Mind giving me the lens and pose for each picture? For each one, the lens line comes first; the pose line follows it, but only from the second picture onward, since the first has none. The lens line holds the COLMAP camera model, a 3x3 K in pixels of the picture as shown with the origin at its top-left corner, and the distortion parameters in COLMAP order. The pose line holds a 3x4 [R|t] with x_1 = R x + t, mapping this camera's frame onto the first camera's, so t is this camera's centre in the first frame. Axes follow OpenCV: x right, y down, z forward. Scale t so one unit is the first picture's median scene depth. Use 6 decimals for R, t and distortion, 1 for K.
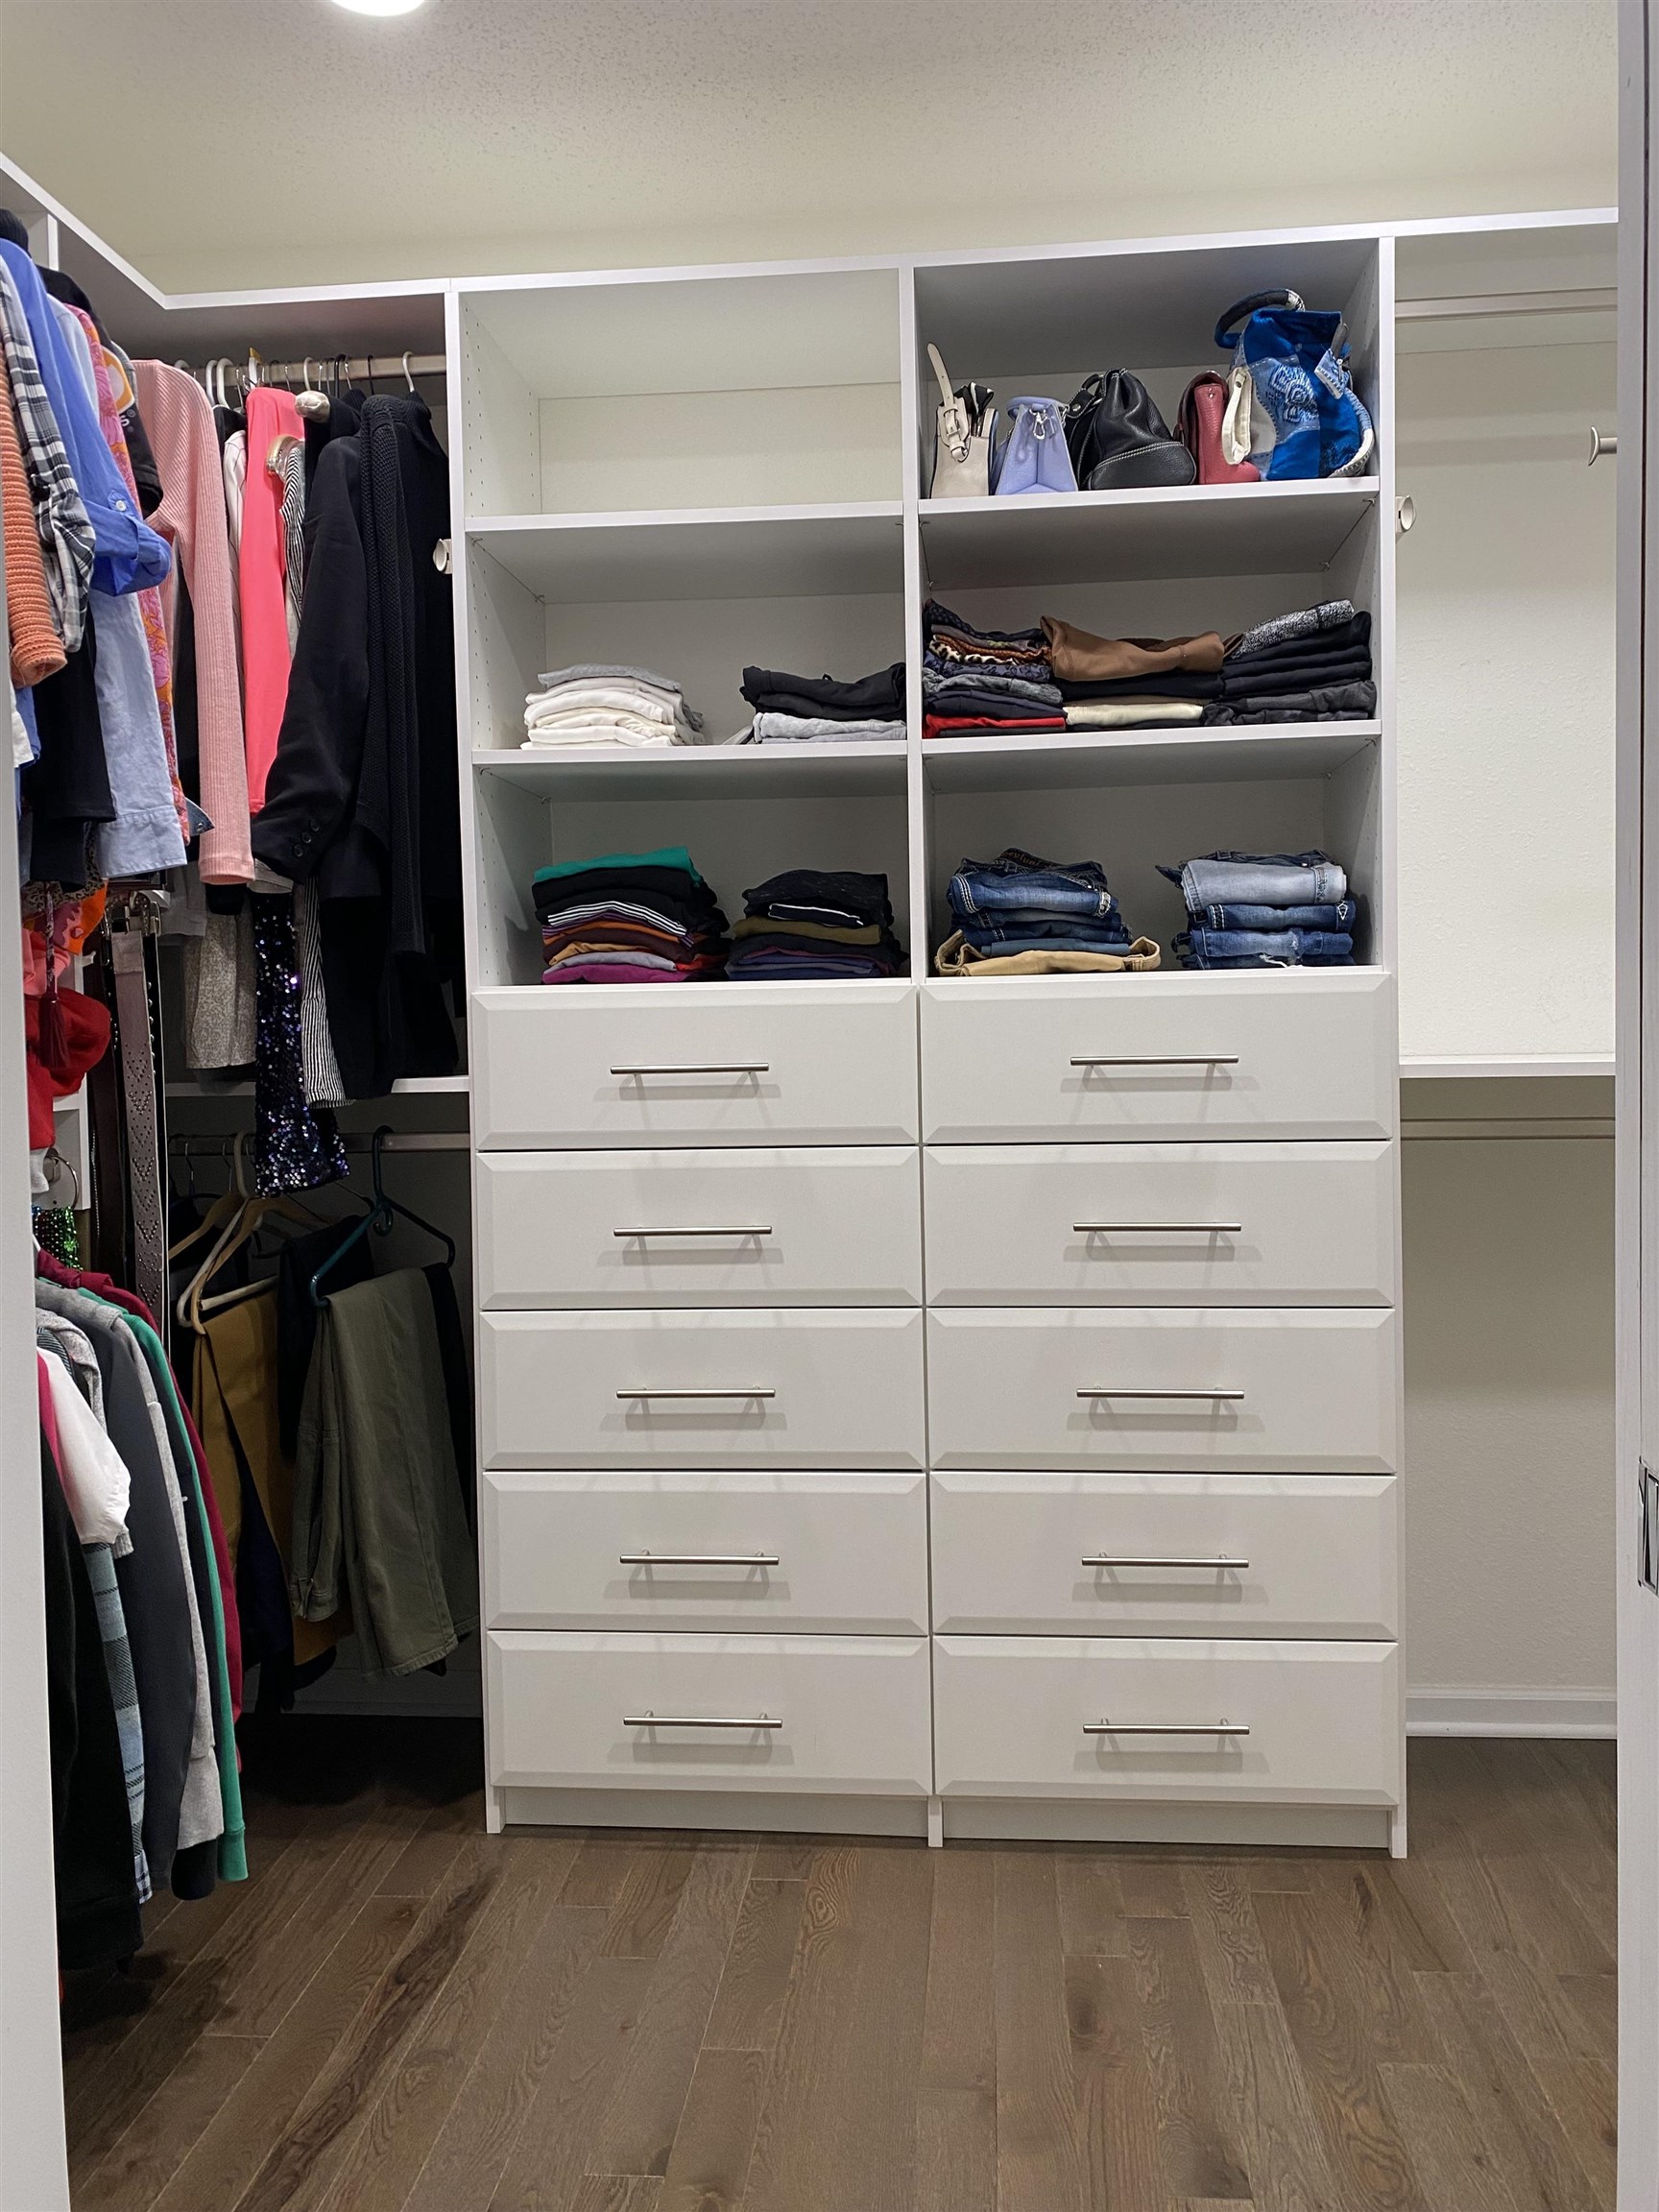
lens RADIAL K [[1717.5, 0, 830.1], [0, 1717.5, 1167.8], [0, 0, 1]] dist [0.080994, -0.099958]
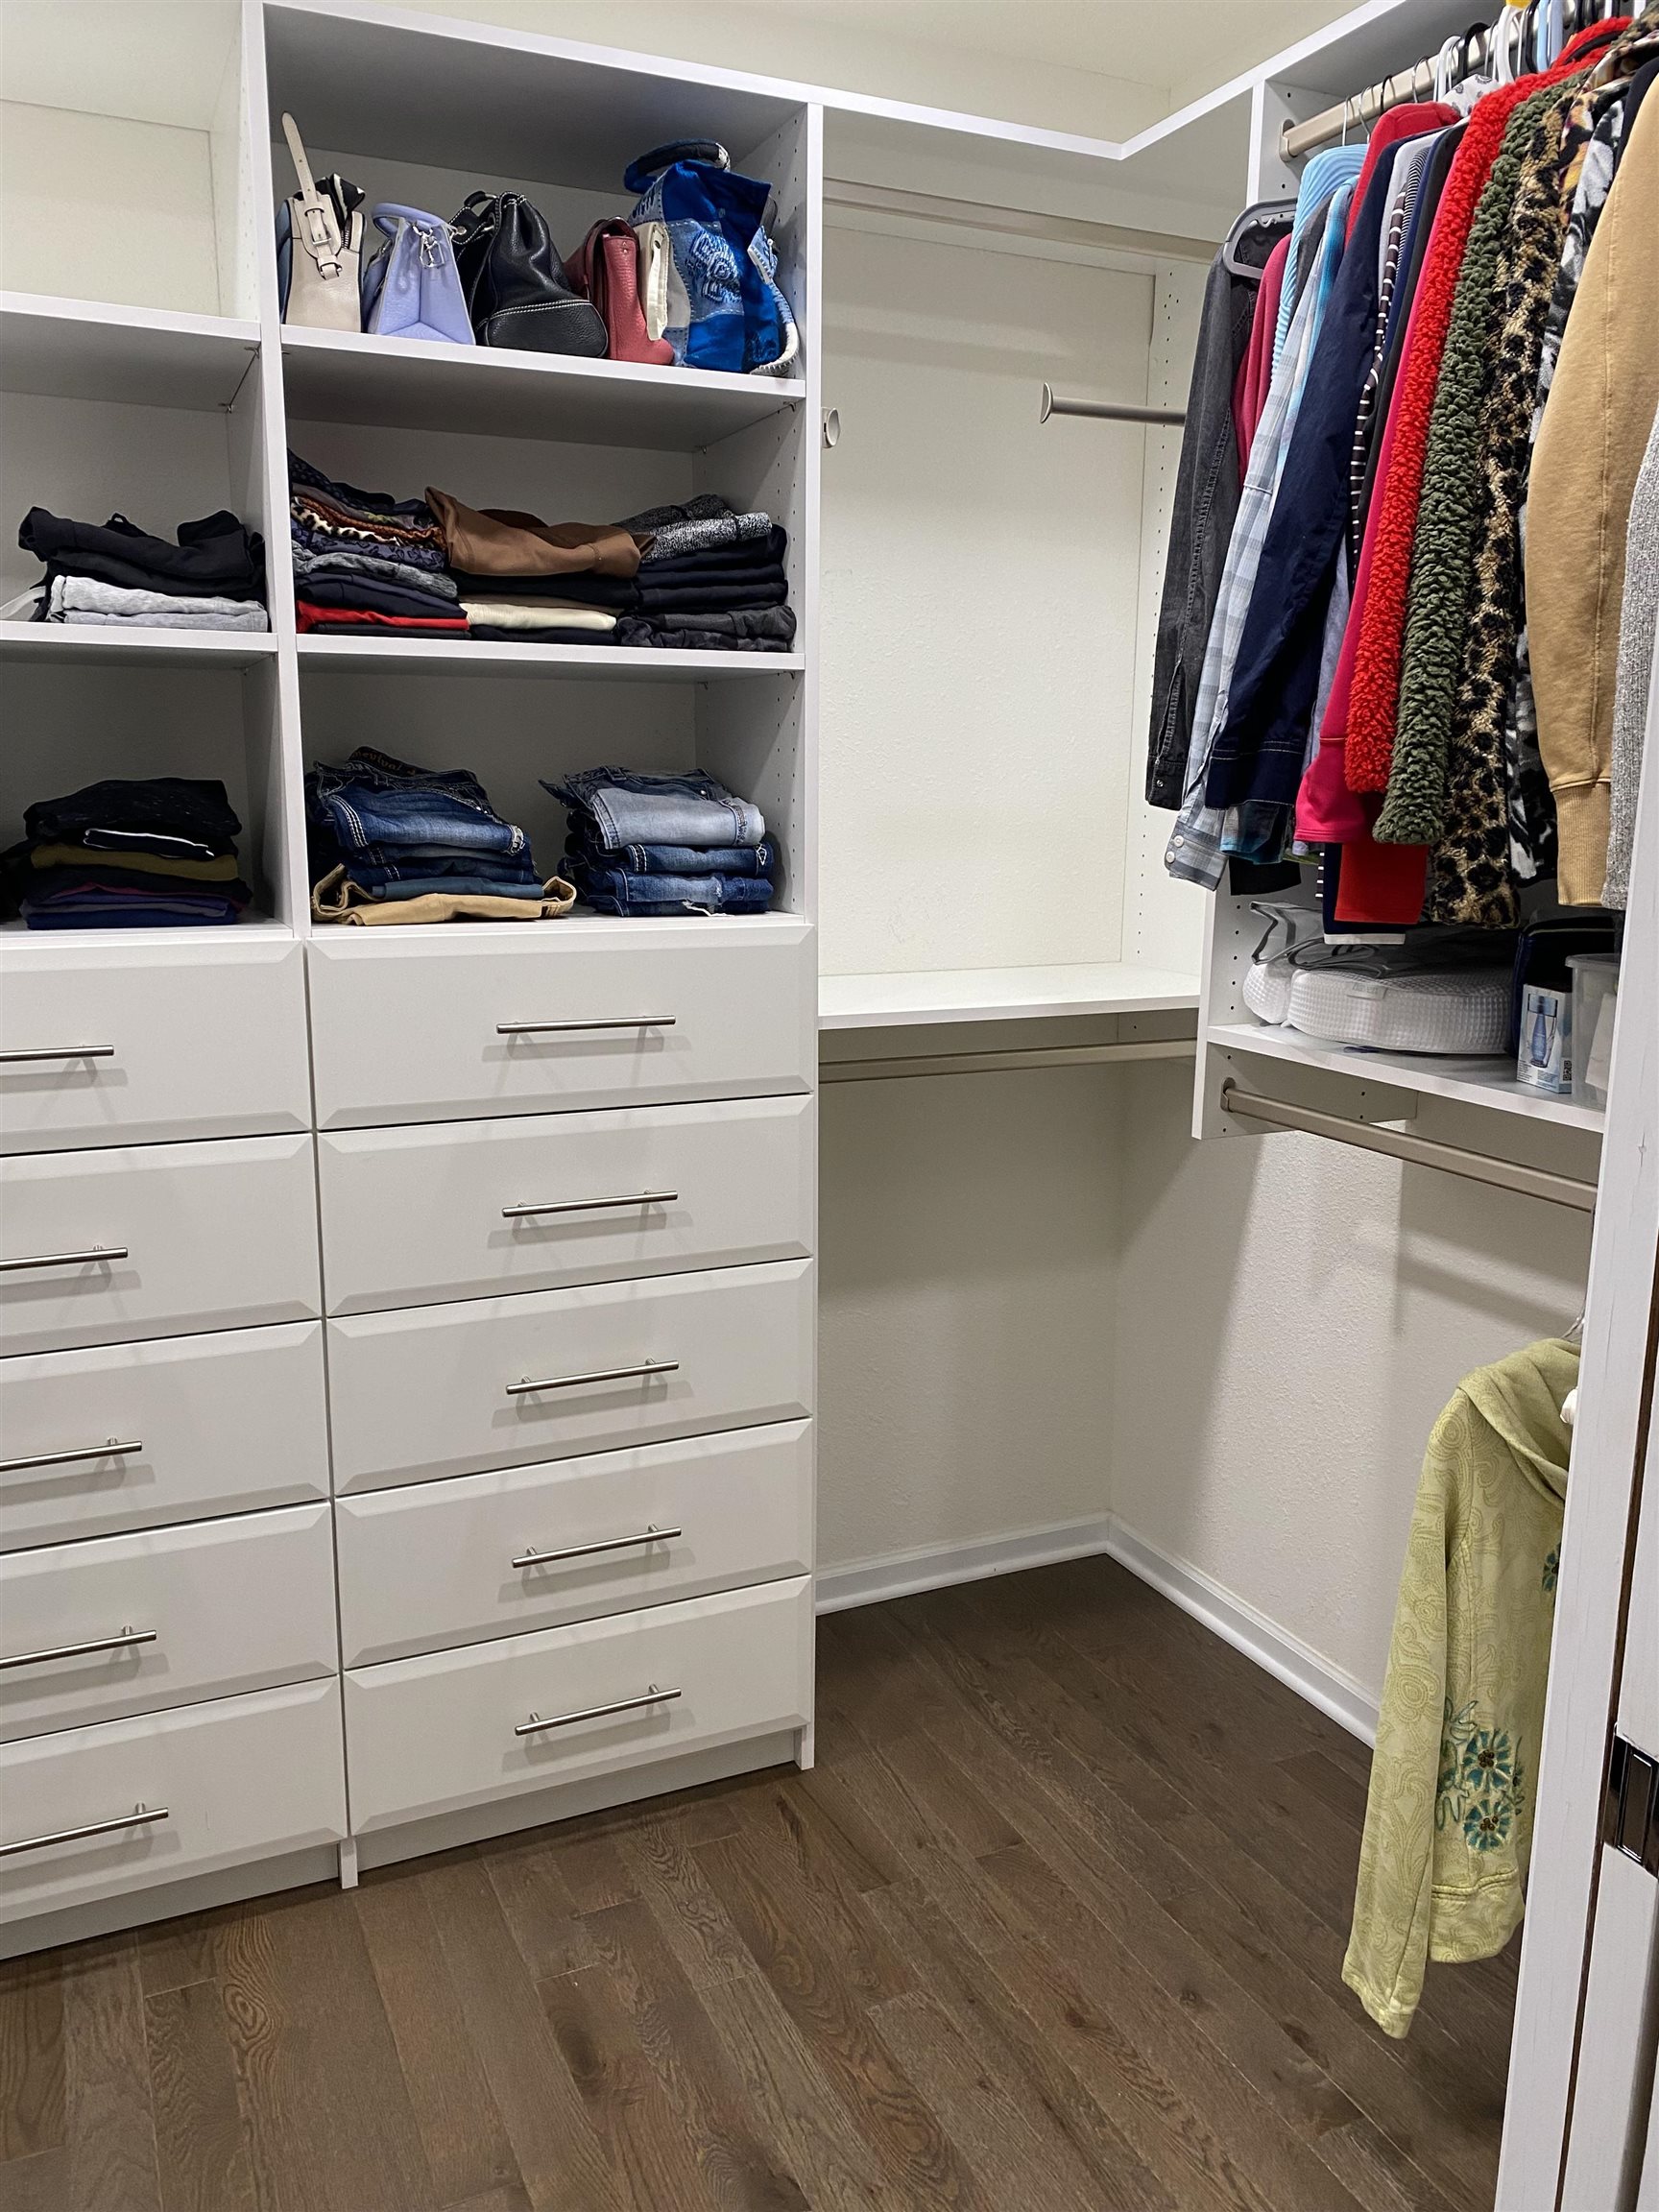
lens RADIAL K [[1717.5, 0, 830.1], [0, 1717.5, 1167.8], [0, 0, 1]] dist [0.080994, -0.099958]
pose [[0.867668, -0.086350, 0.489588, -0.146547], [0.020172, 0.990104, 0.138879, -0.109097], [-0.496735, -0.110625, 0.860823, 0.154859]]
